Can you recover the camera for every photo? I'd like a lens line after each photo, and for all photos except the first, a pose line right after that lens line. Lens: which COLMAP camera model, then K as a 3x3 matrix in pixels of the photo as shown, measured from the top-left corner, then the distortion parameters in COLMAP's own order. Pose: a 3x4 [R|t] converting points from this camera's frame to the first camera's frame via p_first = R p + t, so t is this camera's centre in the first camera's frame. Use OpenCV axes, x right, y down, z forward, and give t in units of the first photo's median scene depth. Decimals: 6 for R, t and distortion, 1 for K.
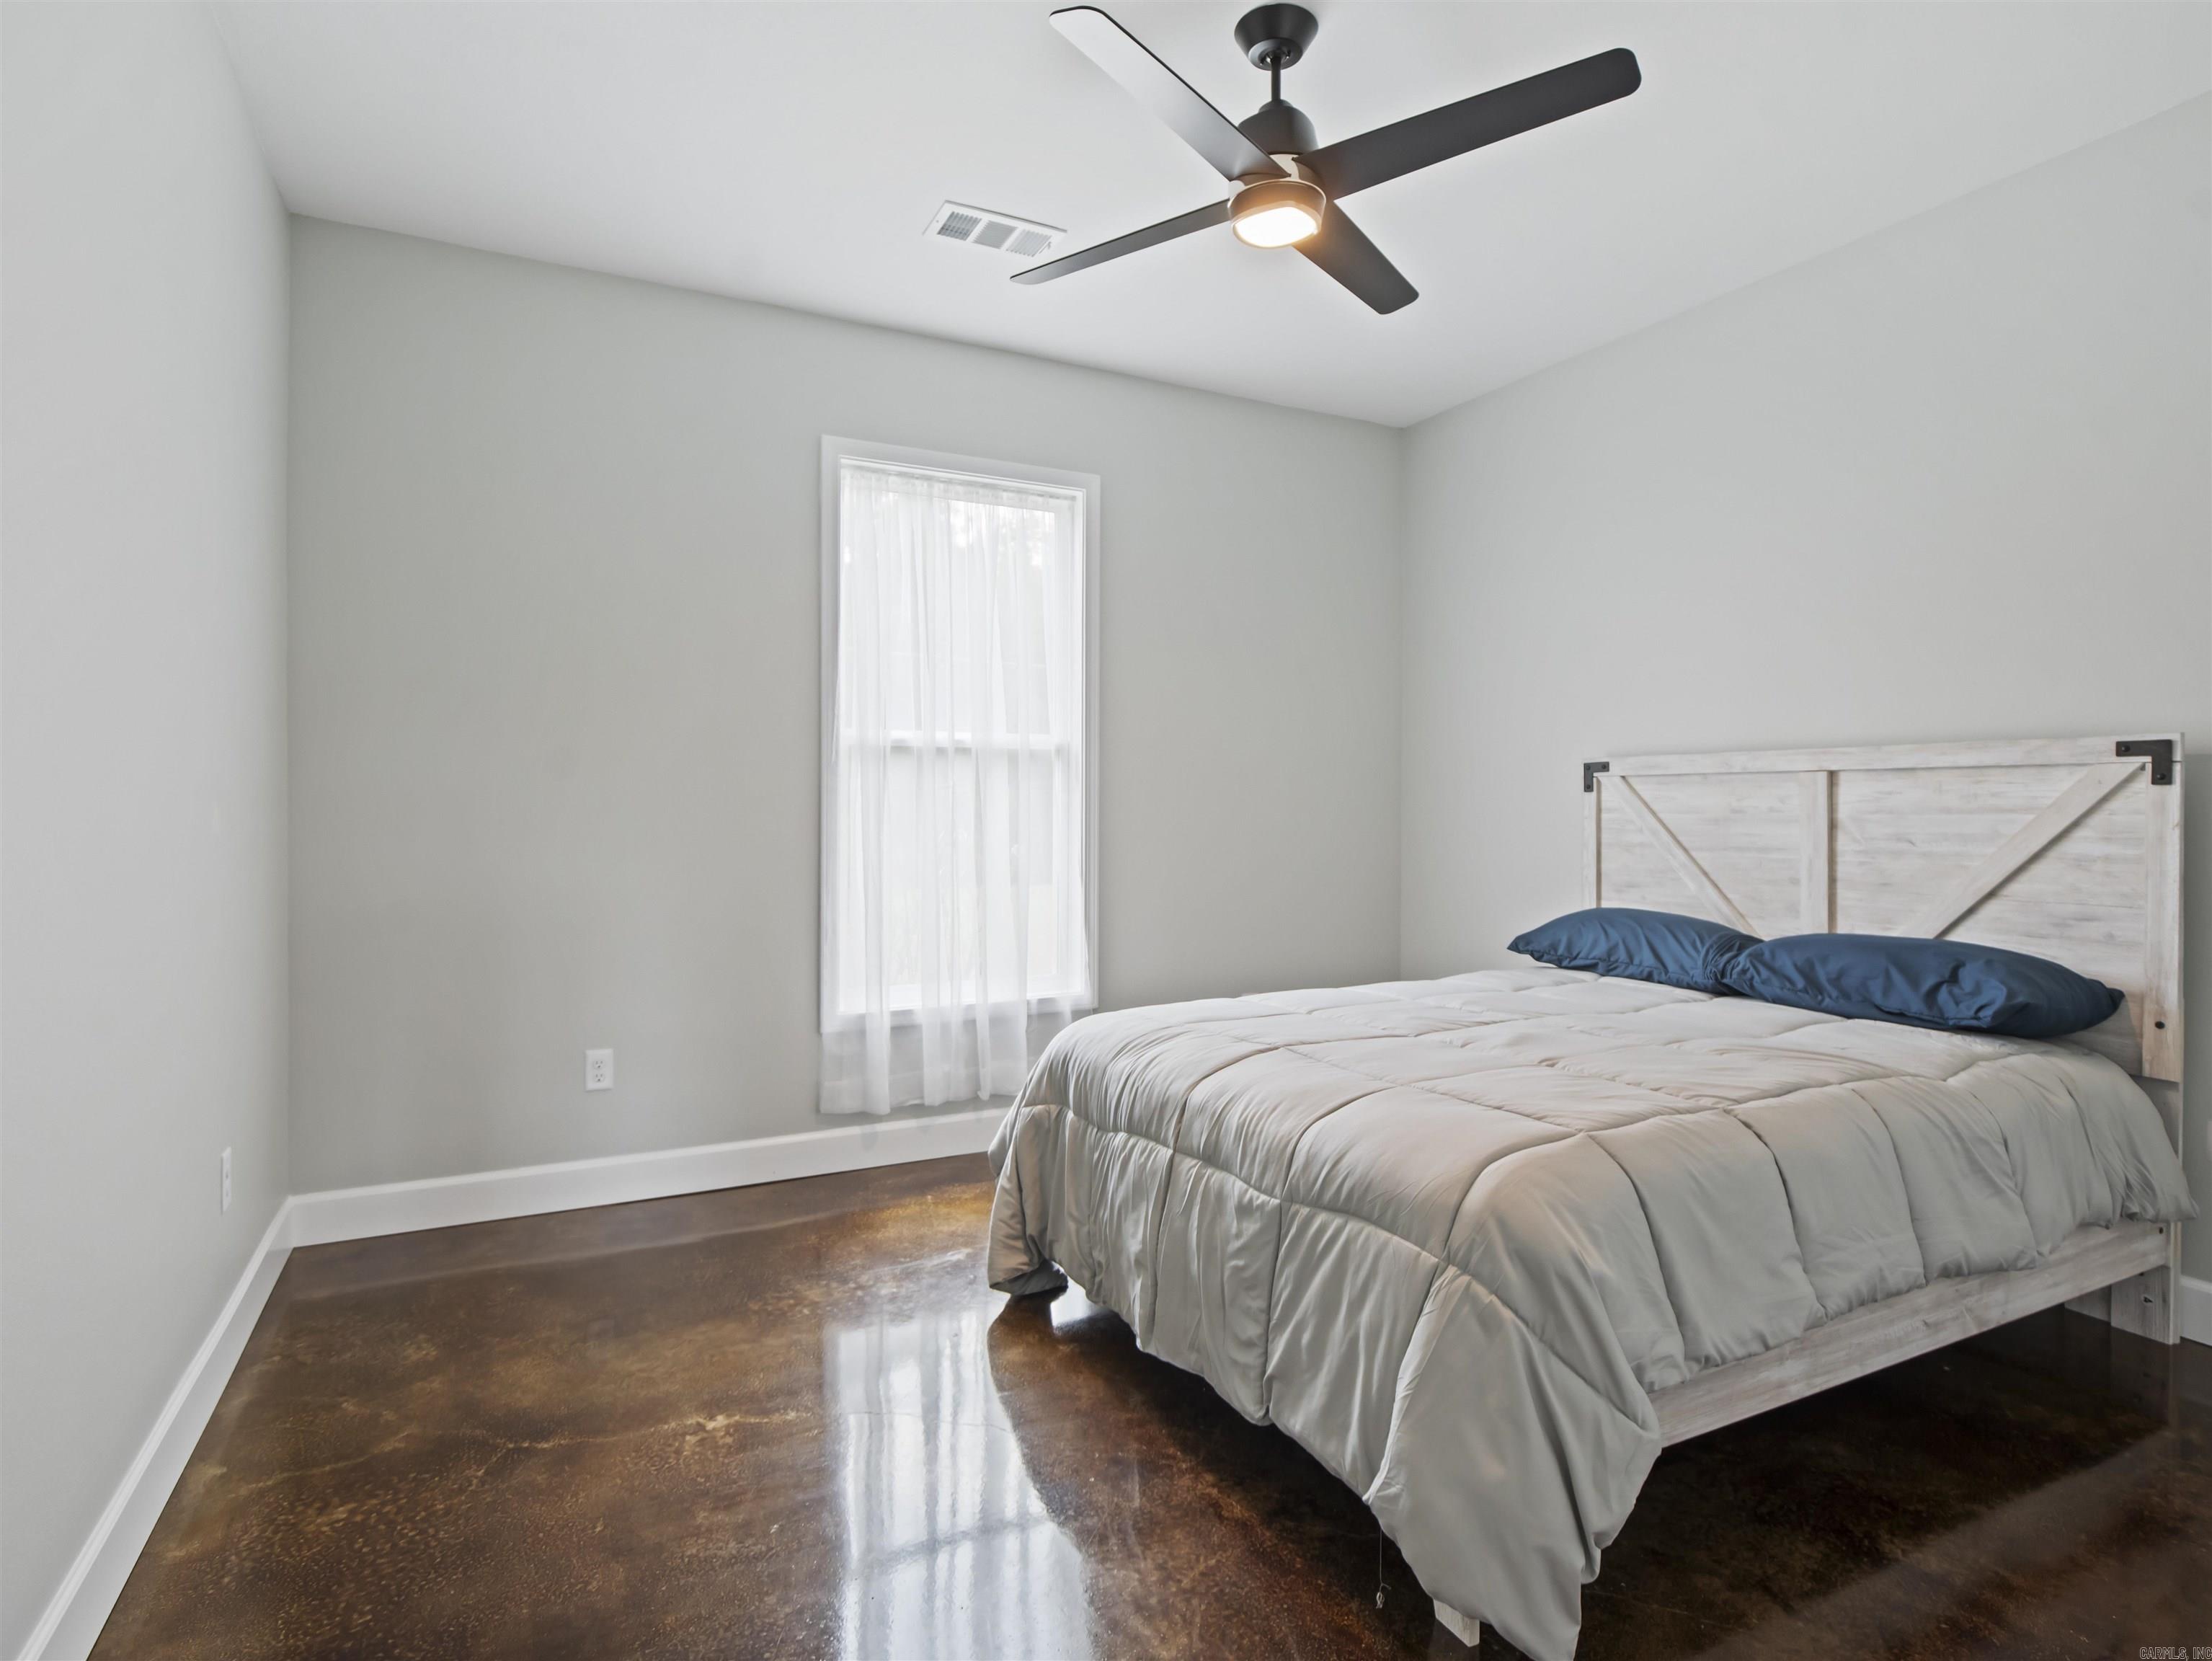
lens RADIAL K [[1166.5, 0, 1118.7], [0, 1166.5, 821.2], [0, 0, 1]] dist [-0.004194, 0.000179]
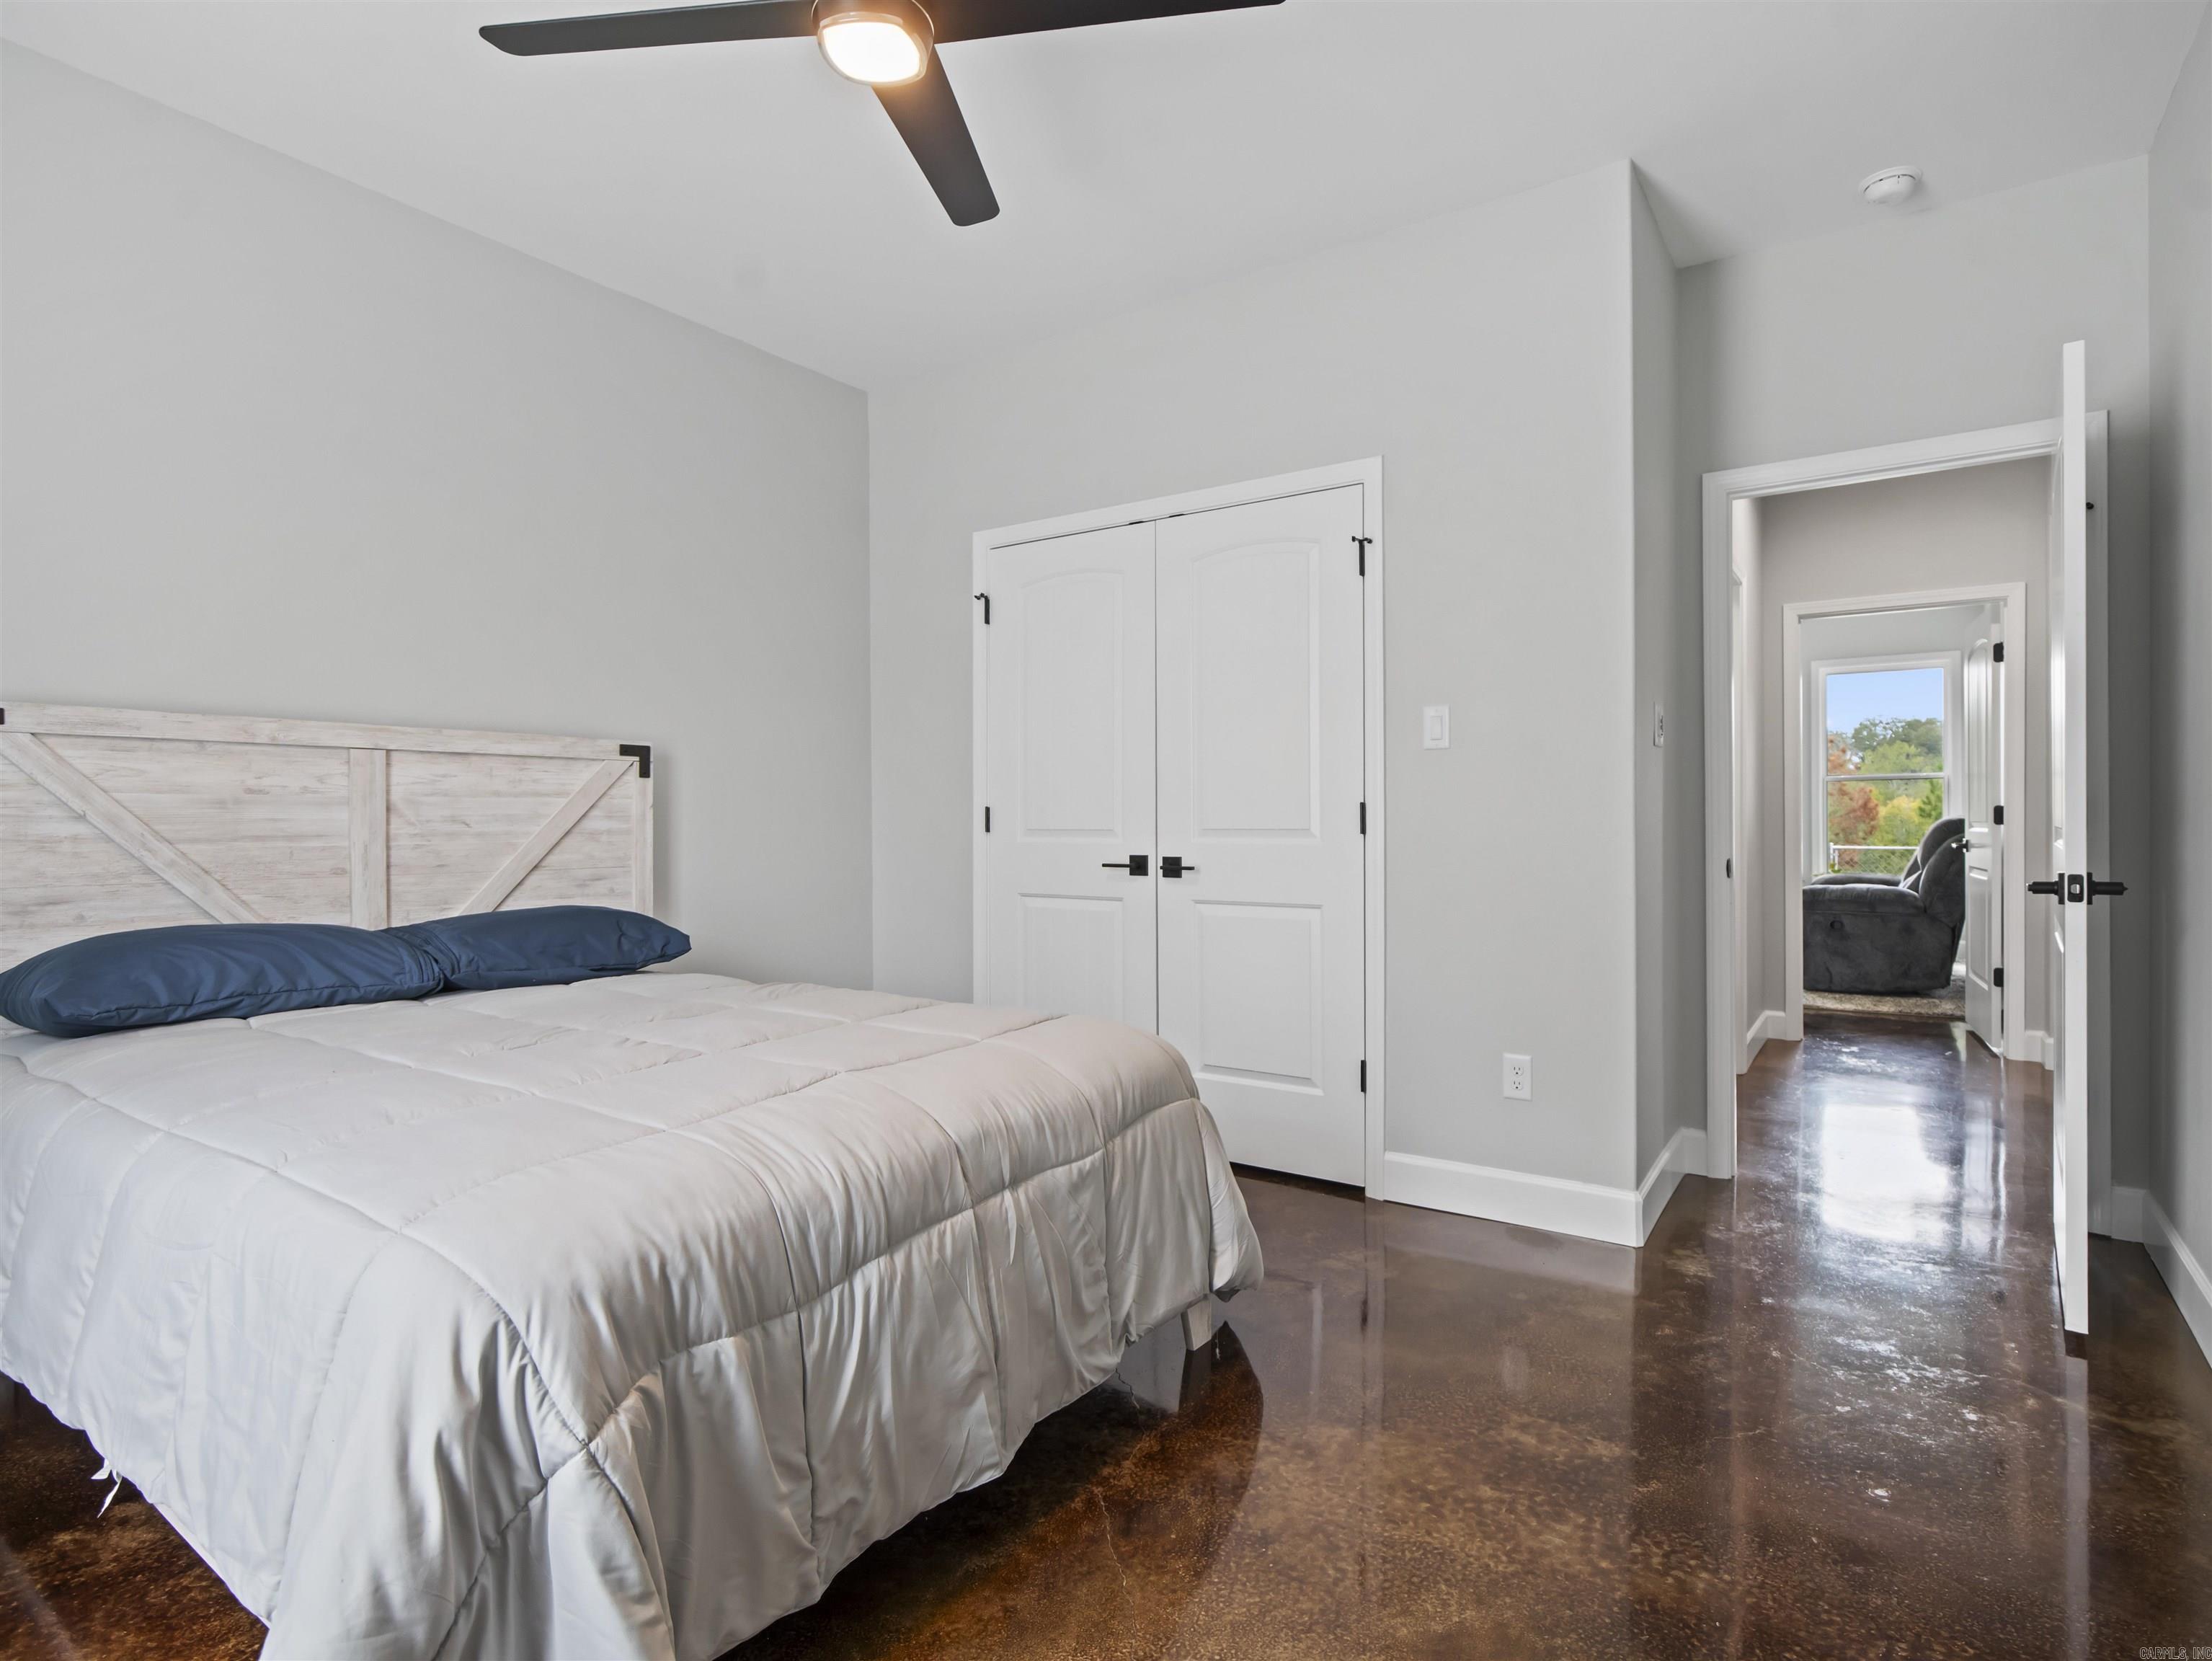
lens RADIAL K [[1166.5, 0, 1118.7], [0, 1166.5, 821.2], [0, 0, 1]] dist [-0.004194, 0.000179]
pose [[-0.465680, -0.000904, 0.884953, -0.582284], [0.011226, 0.999913, 0.006929, 0.016986], [-0.884882, 0.013161, -0.465630, 1.076244]]
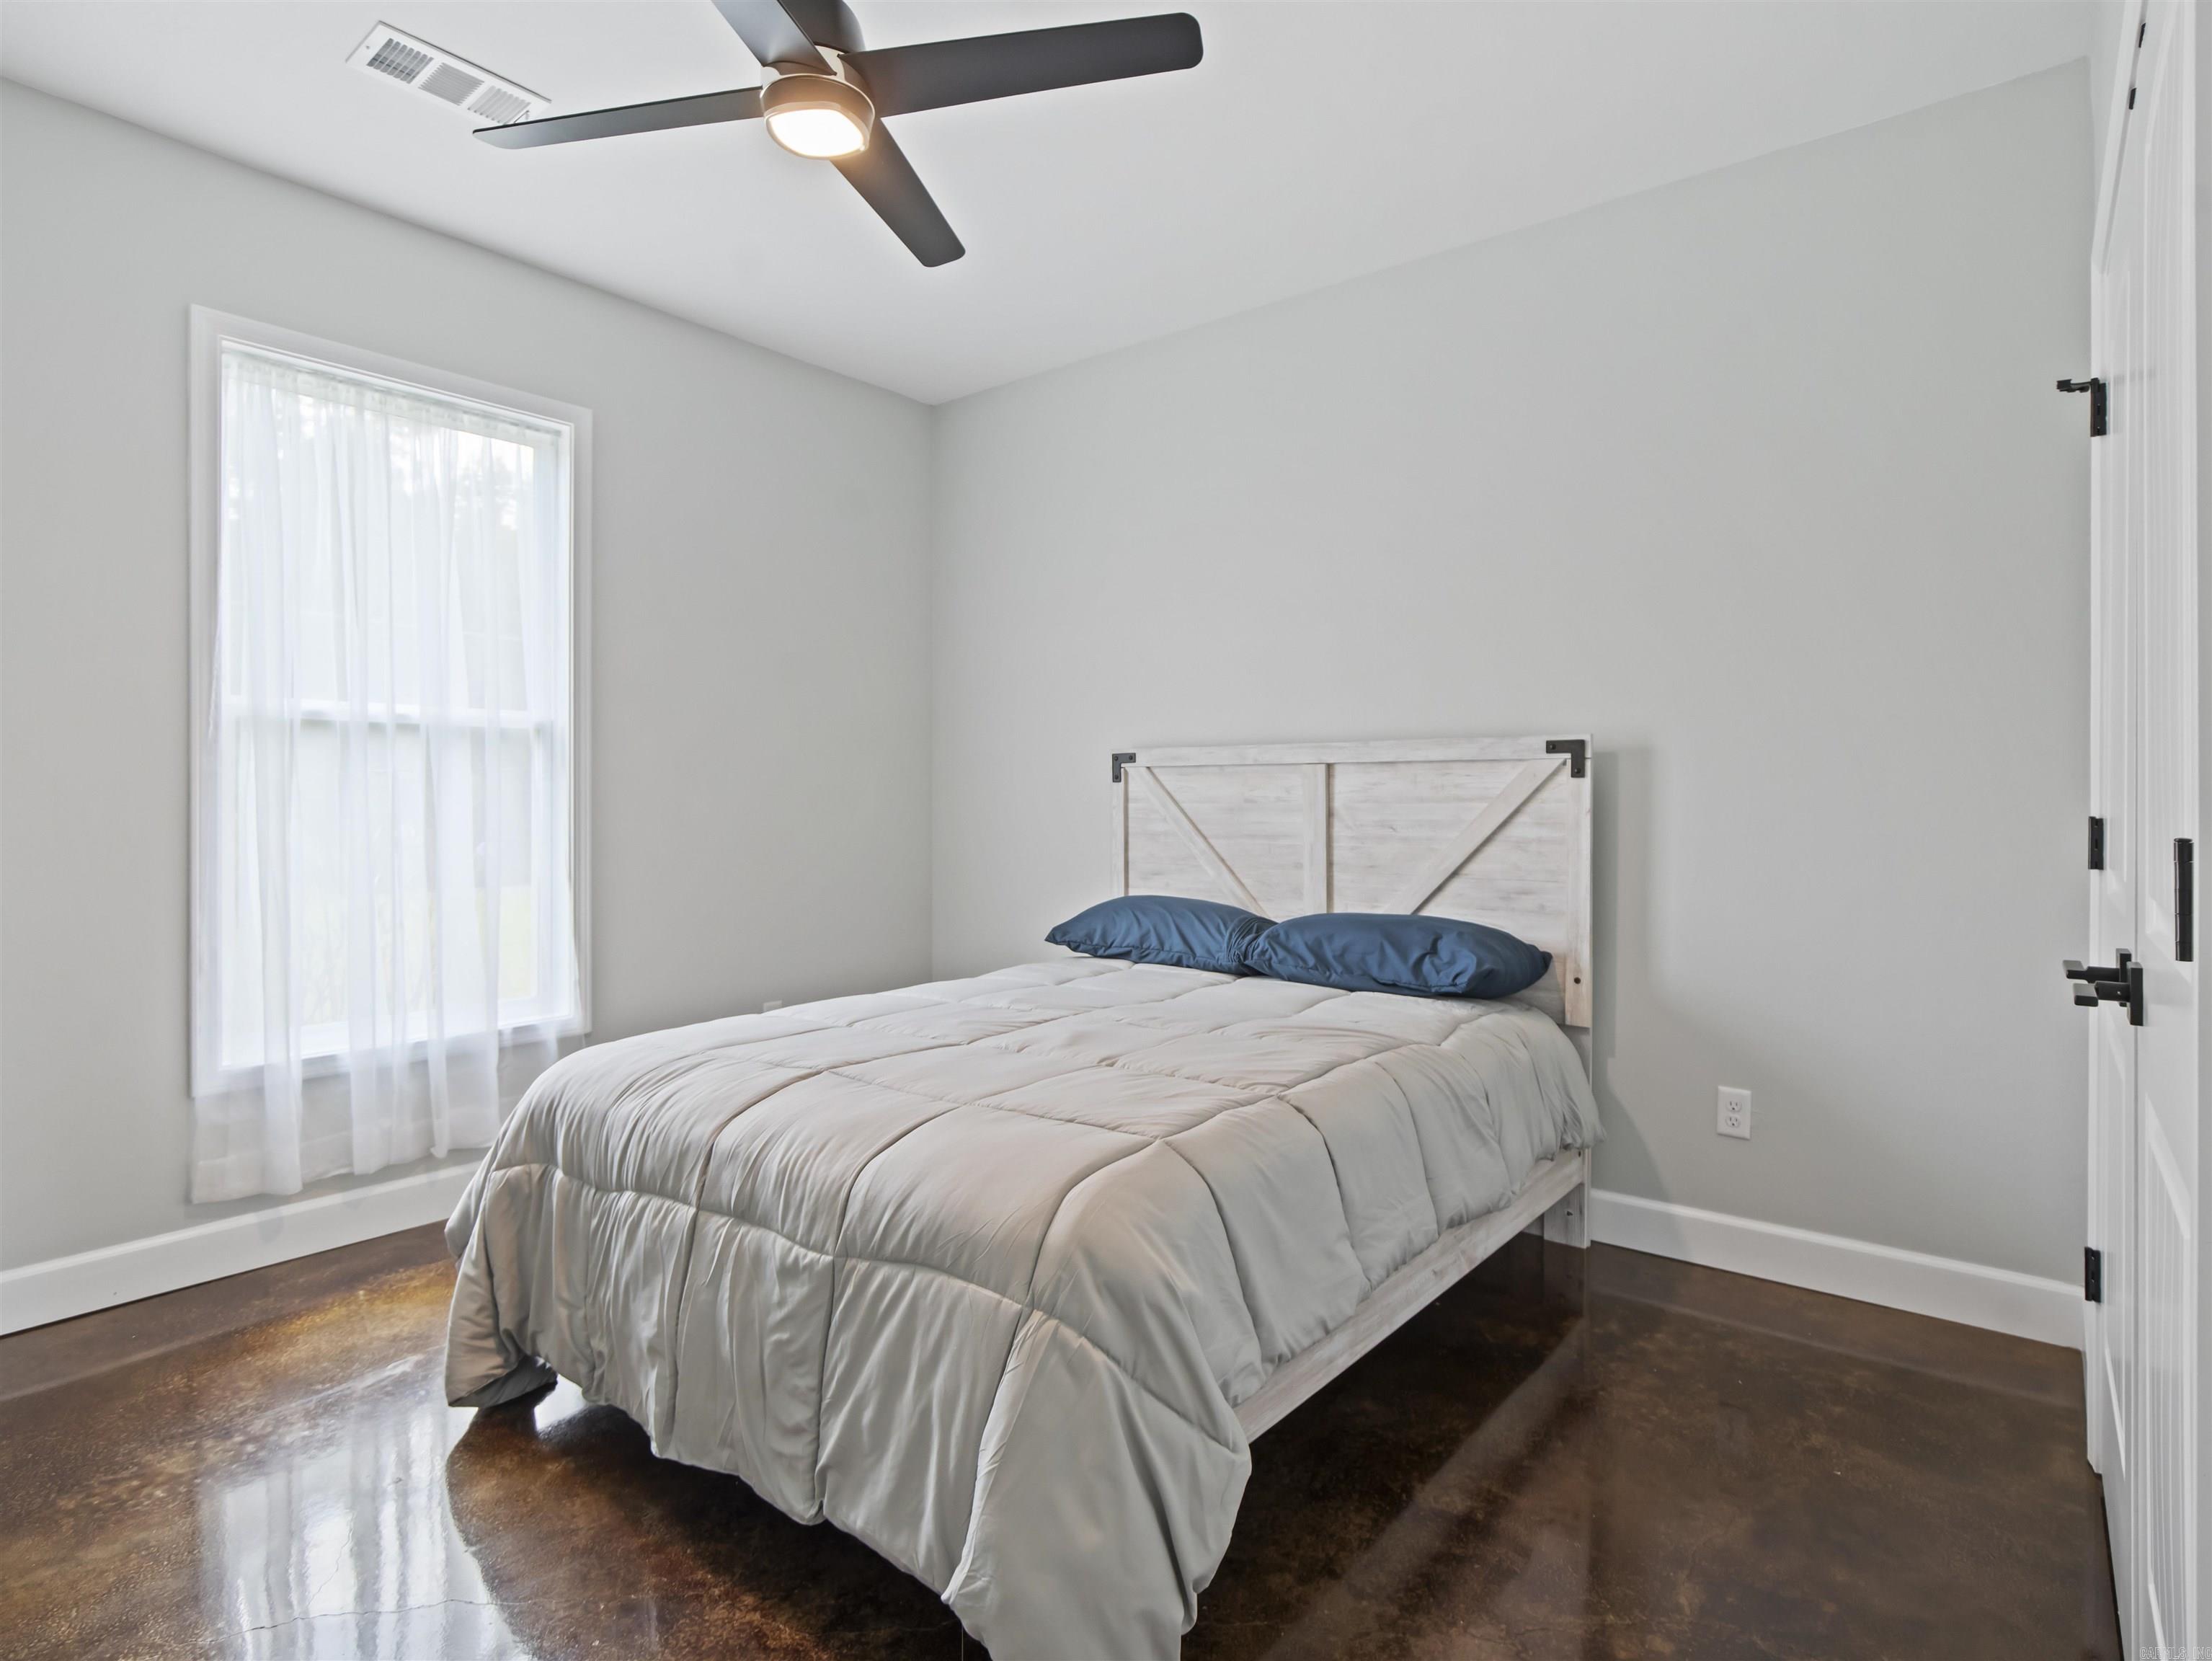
lens RADIAL K [[1159.3, 0, 1112.9], [0, 1159.3, 808.4], [0, 0, 1]] dist [-0.017963, 0.006253]
pose [[0.916455, -0.004220, 0.400114, -0.007797], [0.005500, 0.999983, -0.002050, -0.000179], [-0.400099, 0.004079, 0.916463, 0.103415]]
